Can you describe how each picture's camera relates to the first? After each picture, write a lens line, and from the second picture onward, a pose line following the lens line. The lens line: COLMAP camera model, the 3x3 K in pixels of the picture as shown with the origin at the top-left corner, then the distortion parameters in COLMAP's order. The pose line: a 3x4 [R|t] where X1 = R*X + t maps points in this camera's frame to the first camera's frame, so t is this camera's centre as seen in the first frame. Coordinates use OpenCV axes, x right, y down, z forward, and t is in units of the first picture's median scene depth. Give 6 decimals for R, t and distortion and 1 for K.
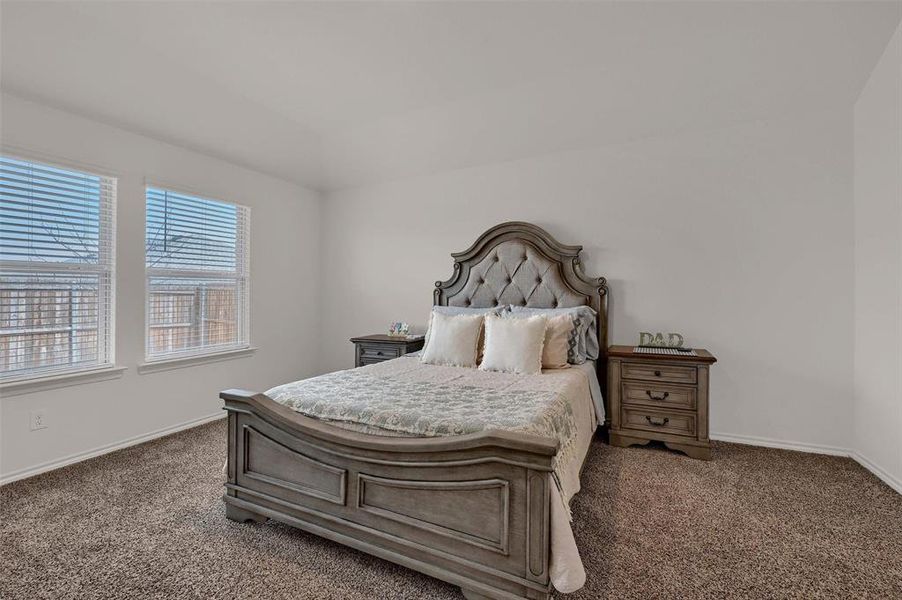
lens RADIAL K [[374.7, 0, 457.5], [0, 374.7, 298.2], [0, 0, 1]] dist [0.000929, 0.000221]
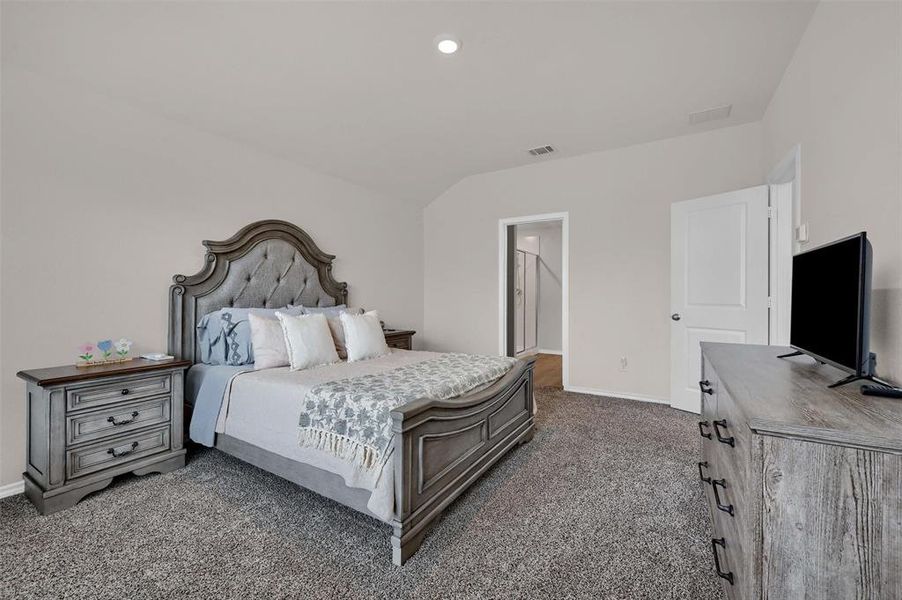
lens RADIAL K [[374.7, 0, 457.5], [0, 374.7, 298.2], [0, 0, 1]] dist [0.000929, 0.000221]
pose [[0.085131, 0.001927, 0.996368, -0.916052], [0.005160, 0.999984, -0.002375, 0.005001], [-0.996356, 0.005343, 0.085120, 0.523989]]
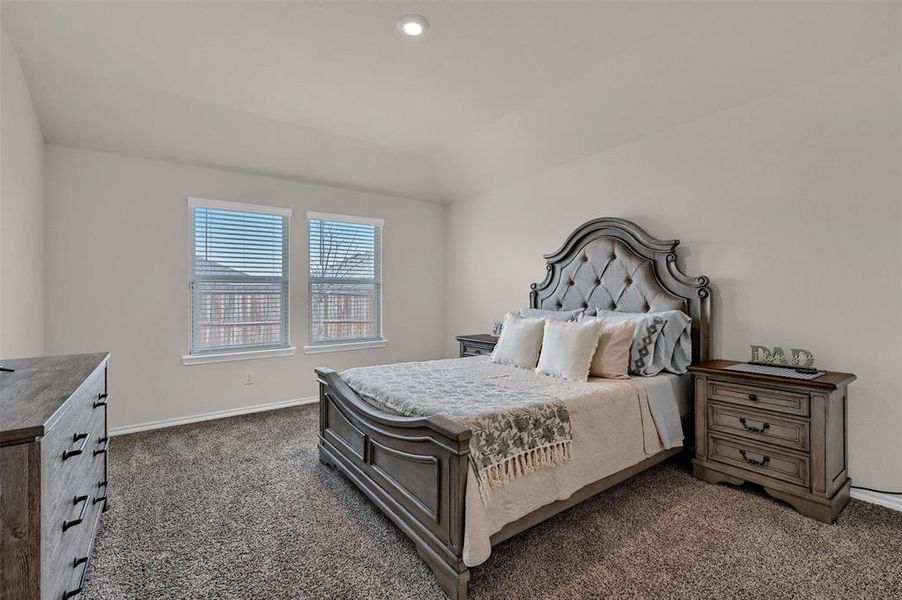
lens RADIAL K [[392.2, 0, 456.0], [0, 392.2, 297.3], [0, 0, 1]] dist [0.001681, 0.000209]
pose [[0.882958, 0.001394, -0.469451, 0.326215], [-0.003013, 0.999992, -0.002697, -0.005828], [0.469443, 0.003796, 0.882955, -0.024087]]
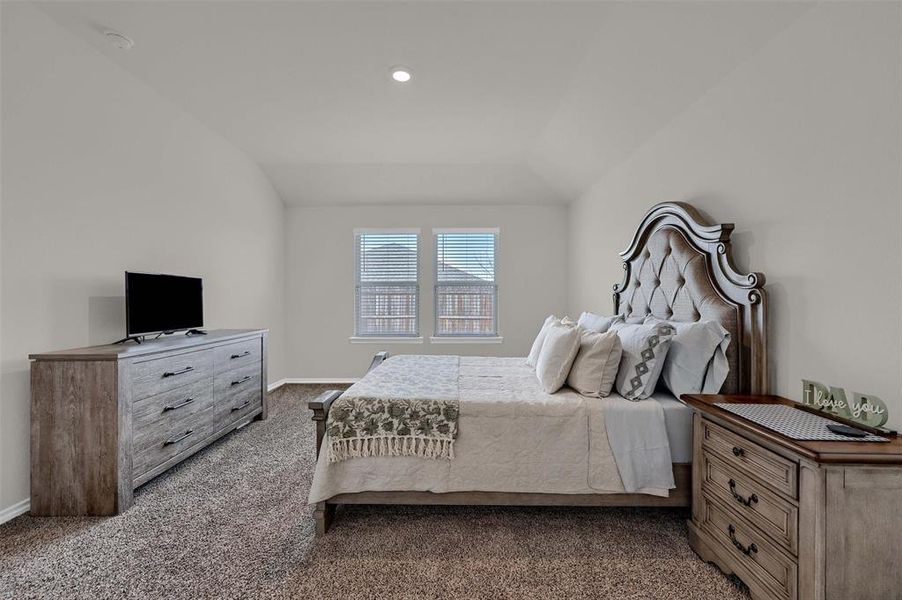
lens RADIAL K [[374.7, 0, 457.5], [0, 374.7, 298.2], [0, 0, 1]] dist [0.000929, 0.000221]
pose [[0.424782, 0.009929, -0.905241, 0.749844], [-0.012836, 0.999905, 0.004944, -0.015210], [0.905204, 0.009519, 0.424870, 0.357676]]
